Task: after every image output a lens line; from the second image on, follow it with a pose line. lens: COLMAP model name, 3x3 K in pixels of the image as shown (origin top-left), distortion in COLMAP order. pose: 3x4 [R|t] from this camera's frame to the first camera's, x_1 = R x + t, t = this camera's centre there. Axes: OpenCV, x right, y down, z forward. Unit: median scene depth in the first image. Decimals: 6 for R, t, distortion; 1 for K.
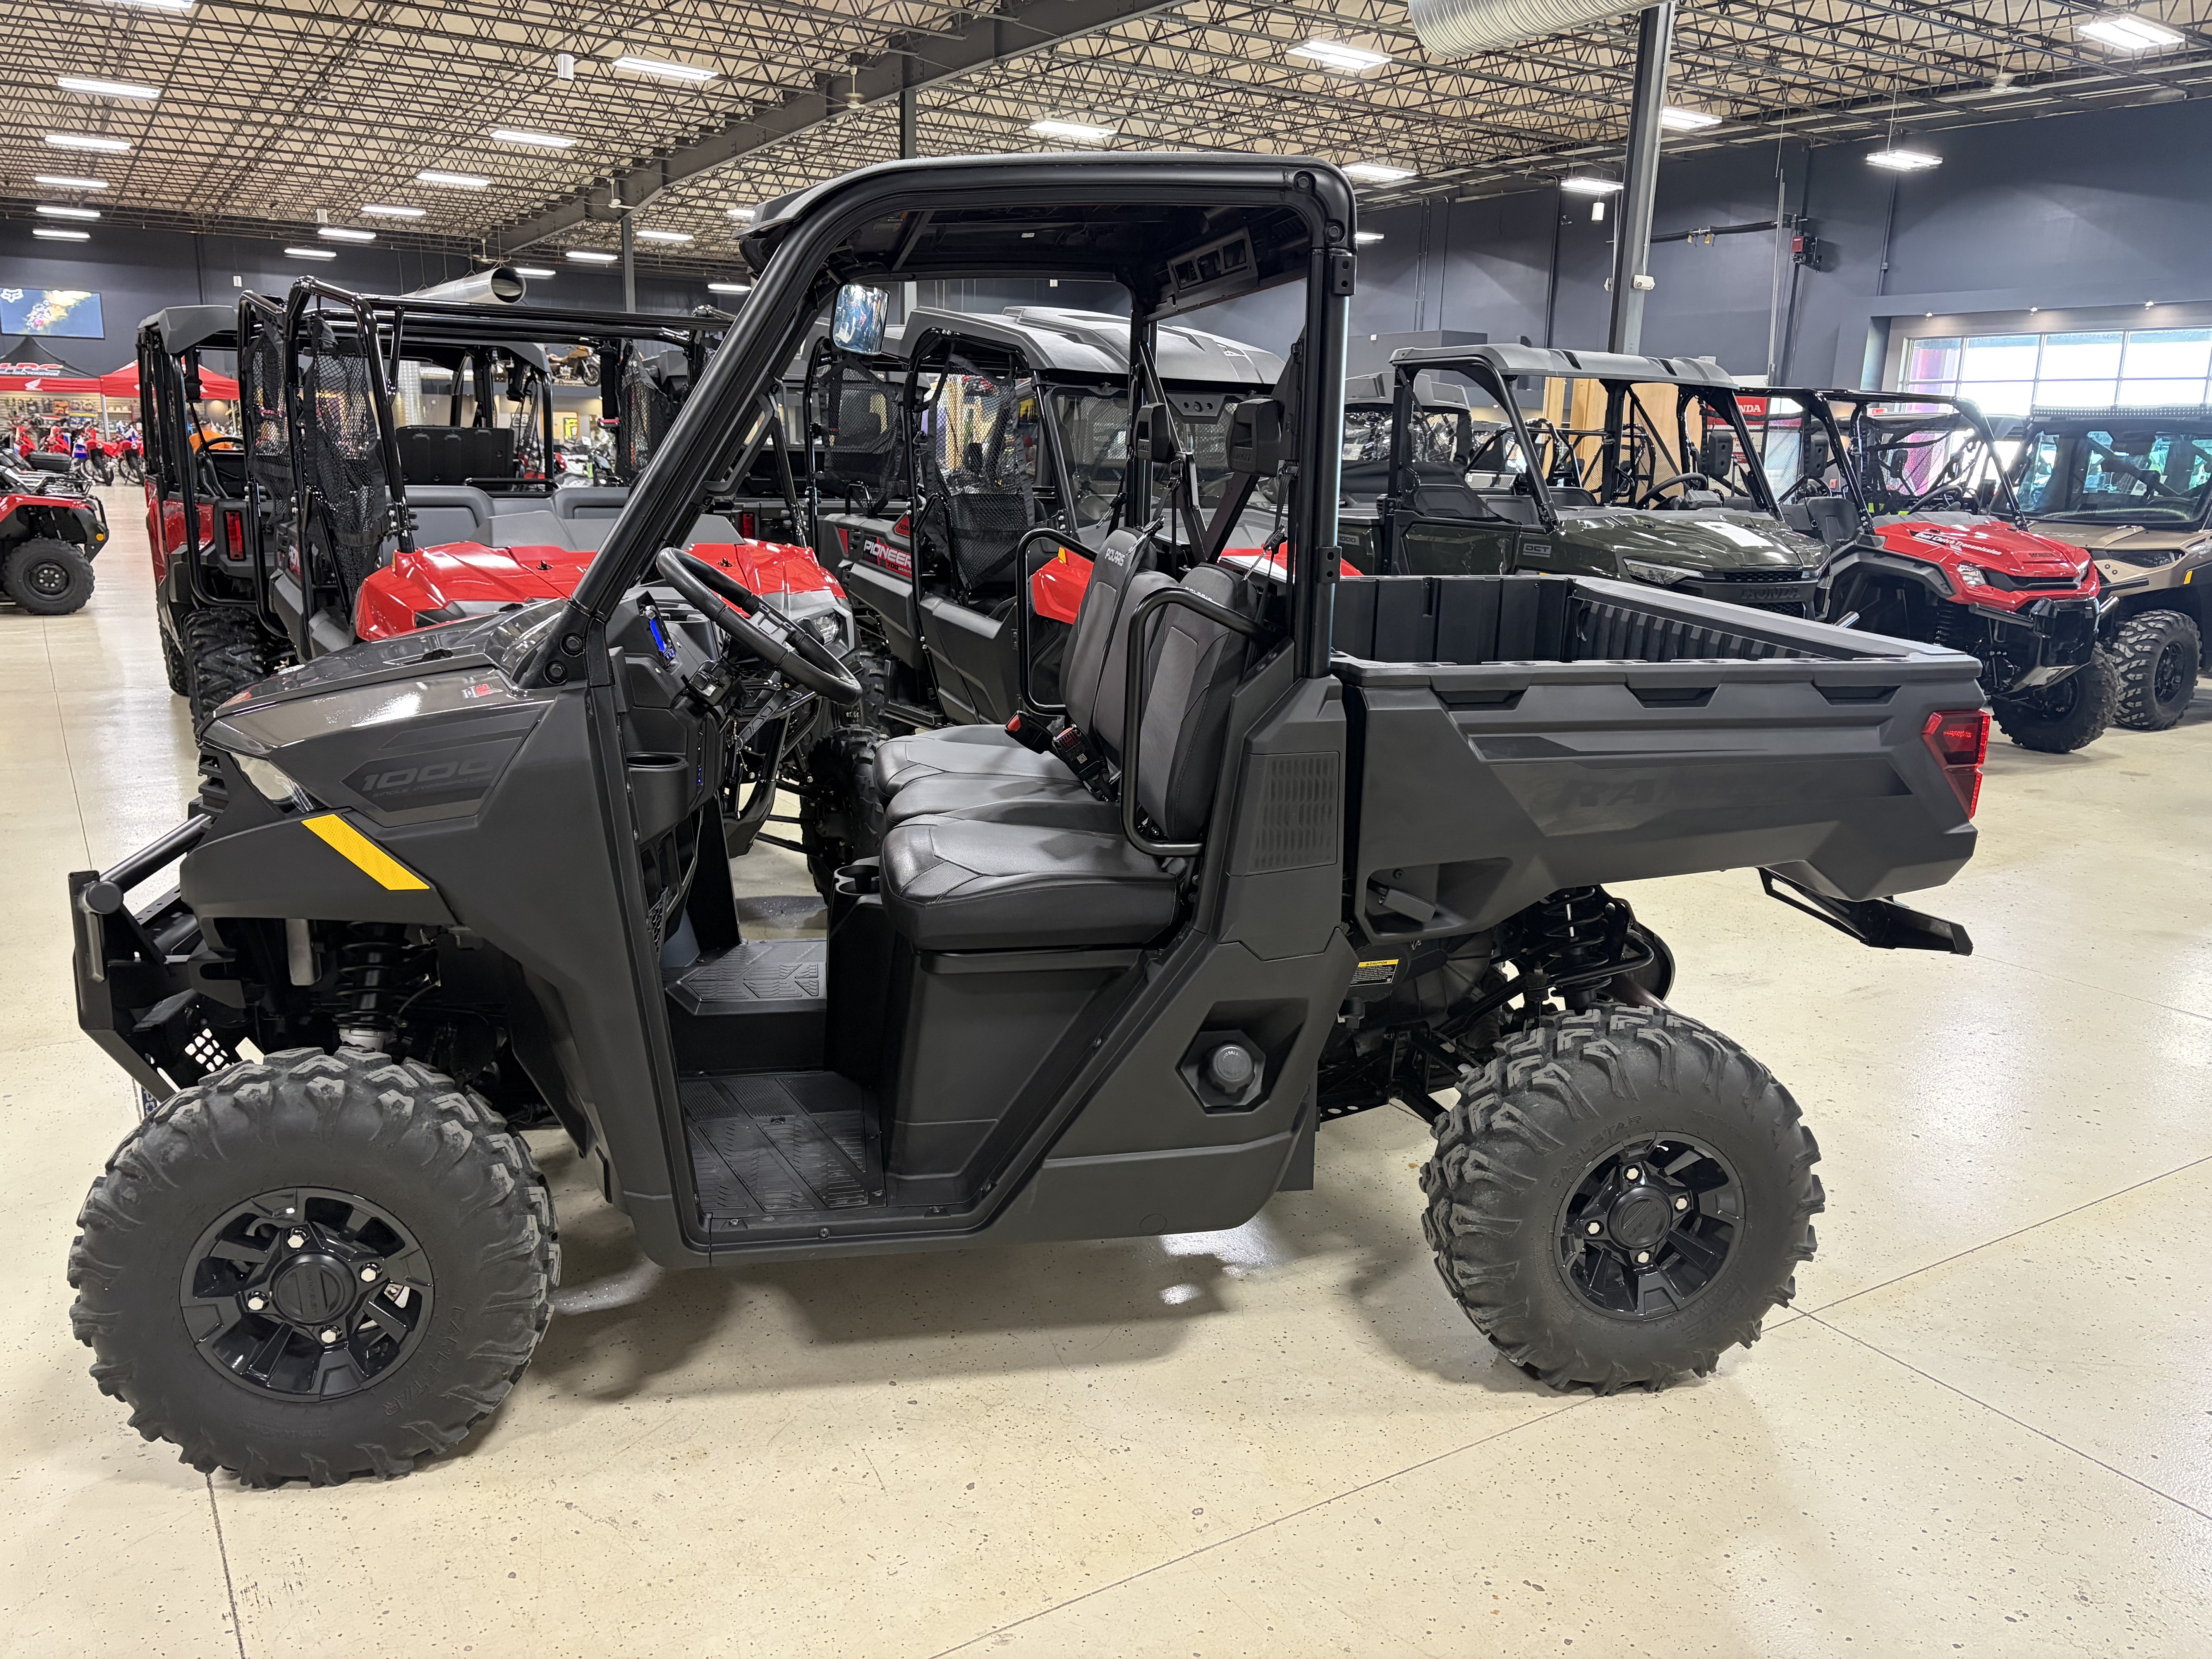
lens RADIAL K [[1672.9, 0, 1104.5], [0, 1672.9, 824.0], [0, 0, 1]] dist [0.024507, -0.003673]
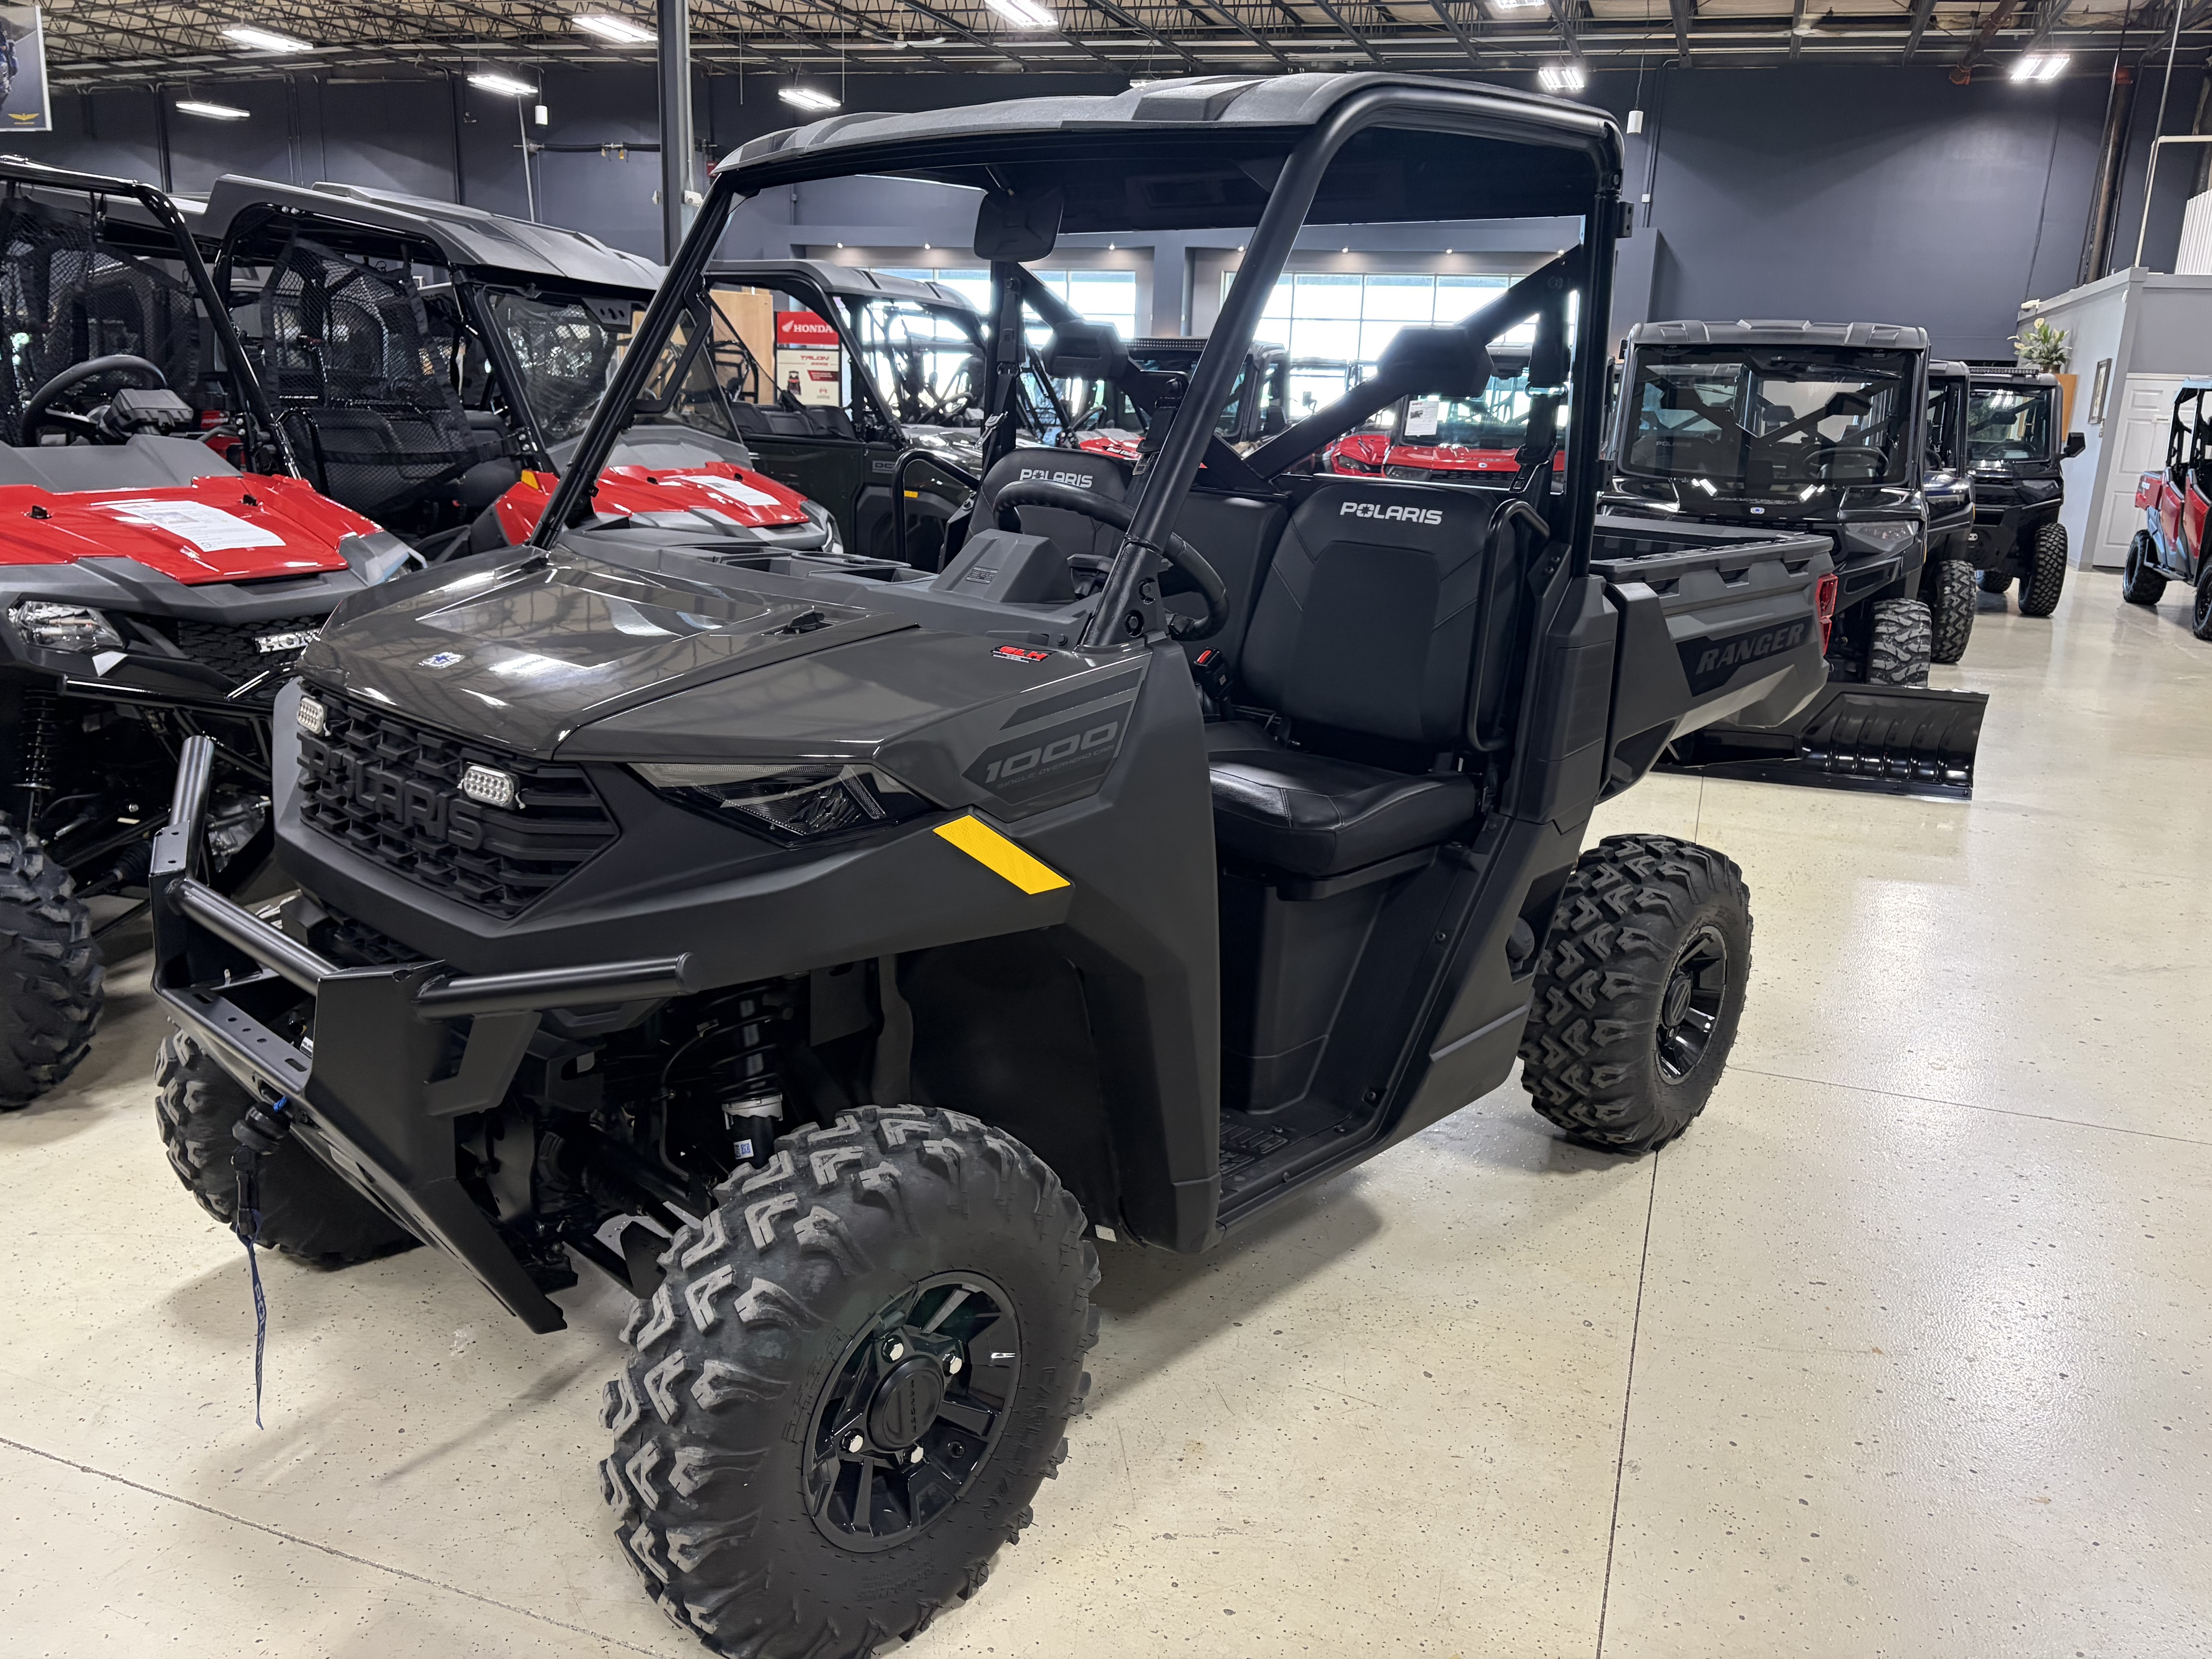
lens RADIAL K [[1681.0, 0, 1106.0], [0, 1681.0, 829.5], [0, 0, 1]] dist [-0.000348, 0.003100]
pose [[0.784565, -0.146525, 0.602485, -0.338319], [0.115590, 0.989206, 0.090053, -0.024386], [-0.609177, -0.001012, 0.793033, 0.118260]]
